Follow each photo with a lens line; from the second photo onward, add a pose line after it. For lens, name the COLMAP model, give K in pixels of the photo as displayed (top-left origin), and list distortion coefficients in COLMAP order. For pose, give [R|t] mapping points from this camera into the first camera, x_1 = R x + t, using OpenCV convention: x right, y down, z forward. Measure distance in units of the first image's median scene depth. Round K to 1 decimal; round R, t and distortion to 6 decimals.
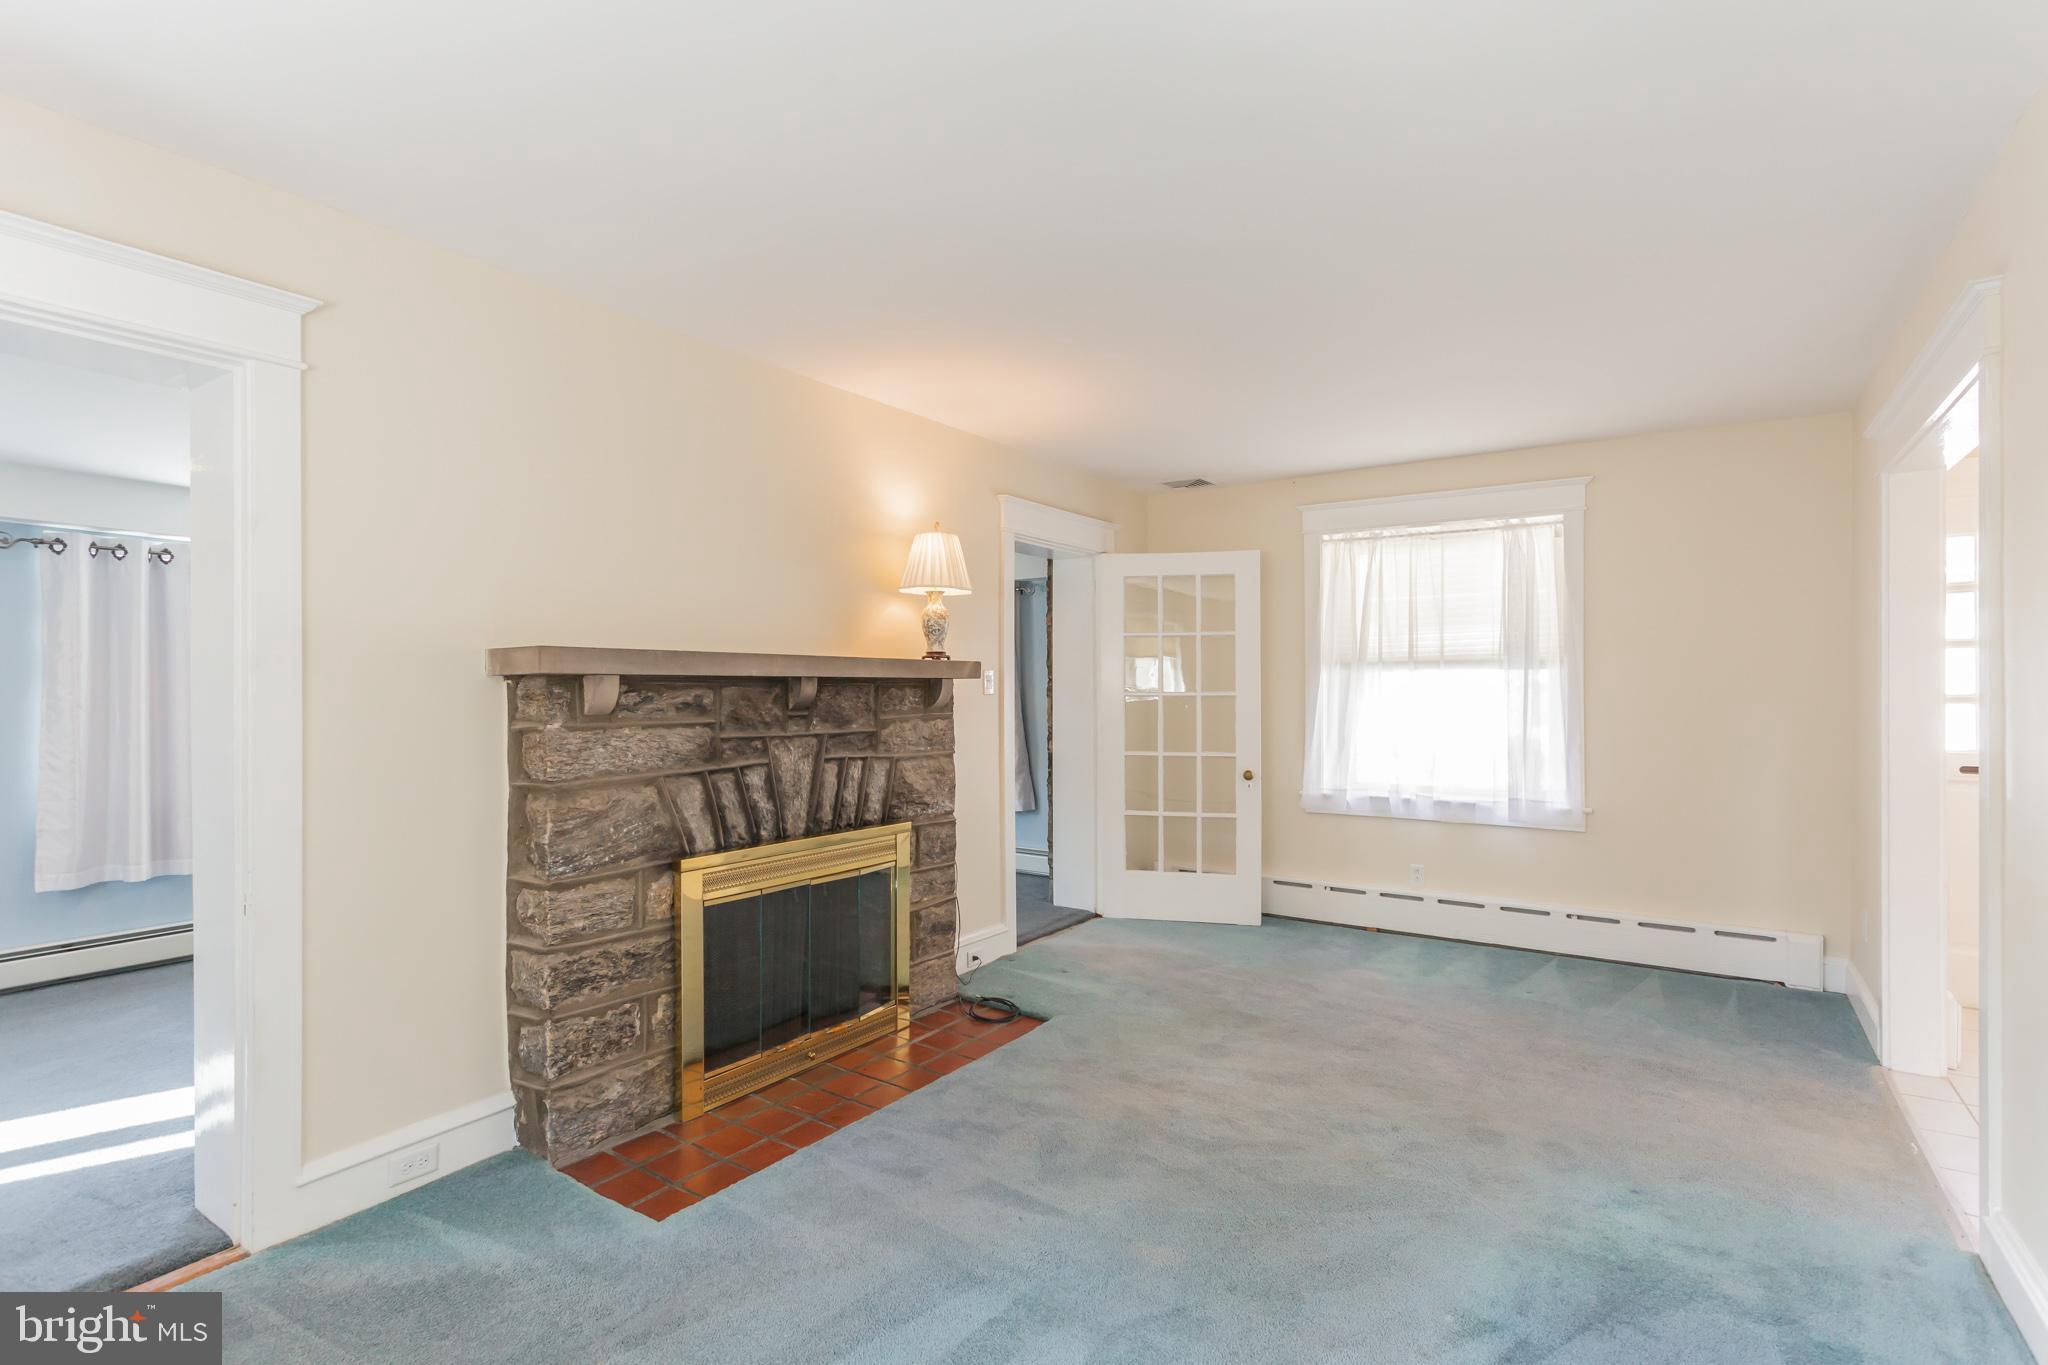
lens RADIAL K [[993.8, 0, 1028.7], [0, 993.8, 689.0], [0, 0, 1]] dist [-0.010918, 0.002032]
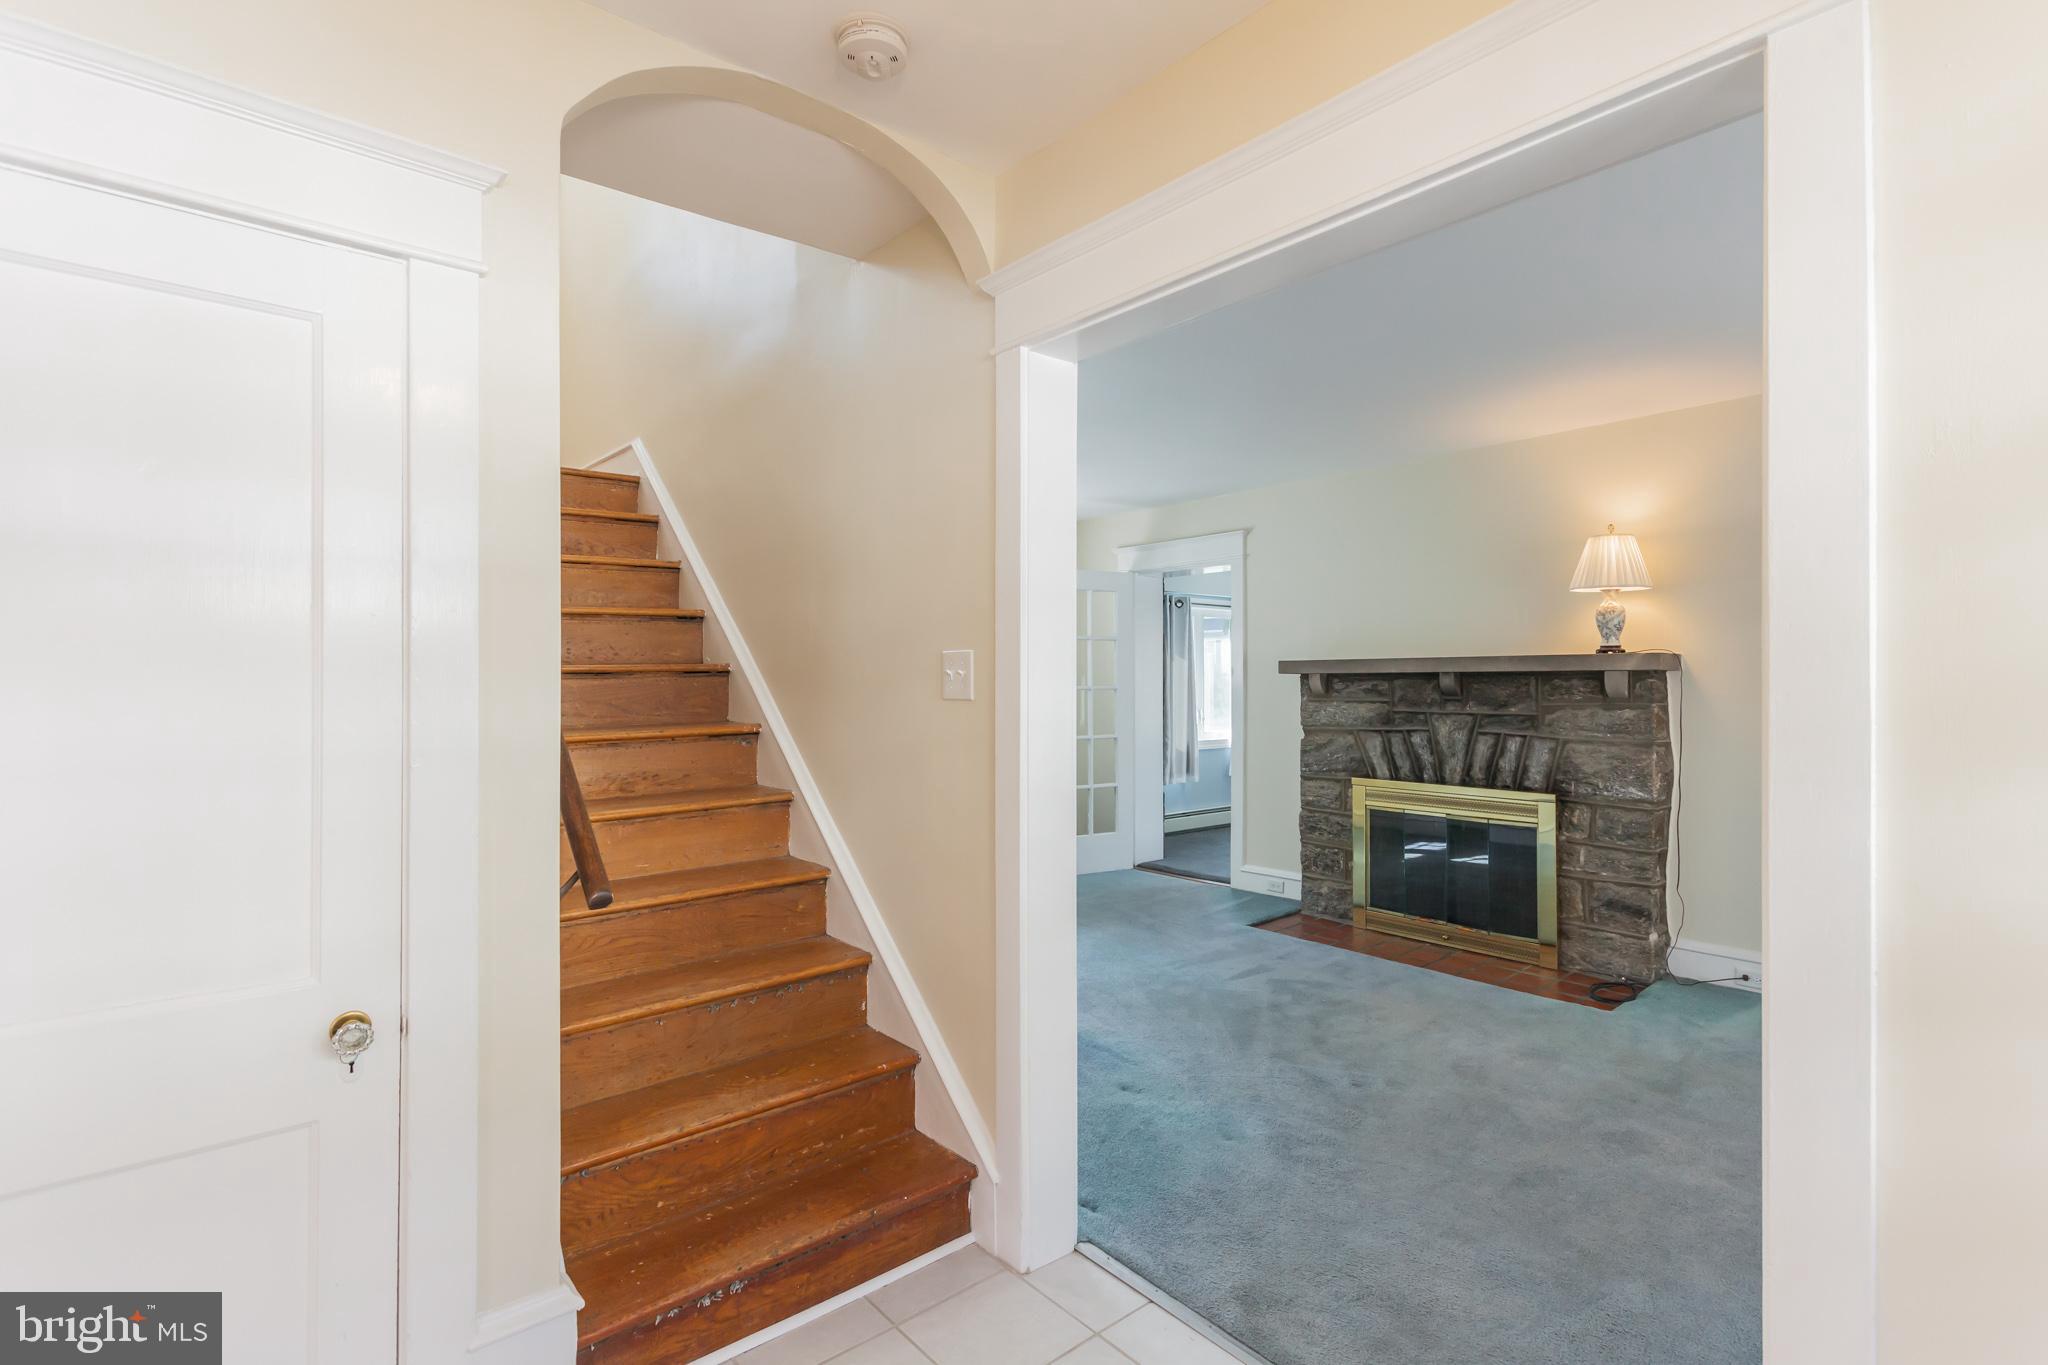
lens RADIAL K [[993.8, 0, 1025.5], [0, 993.8, 681.8], [0, 0, 1]] dist [-0.010918, 0.002032]
pose [[-0.305825, -0.001026, -0.952087, 1.341303], [0.000745, 0.999999, -0.001317, 0.003200], [0.952087, -0.001112, -0.305824, 0.872906]]
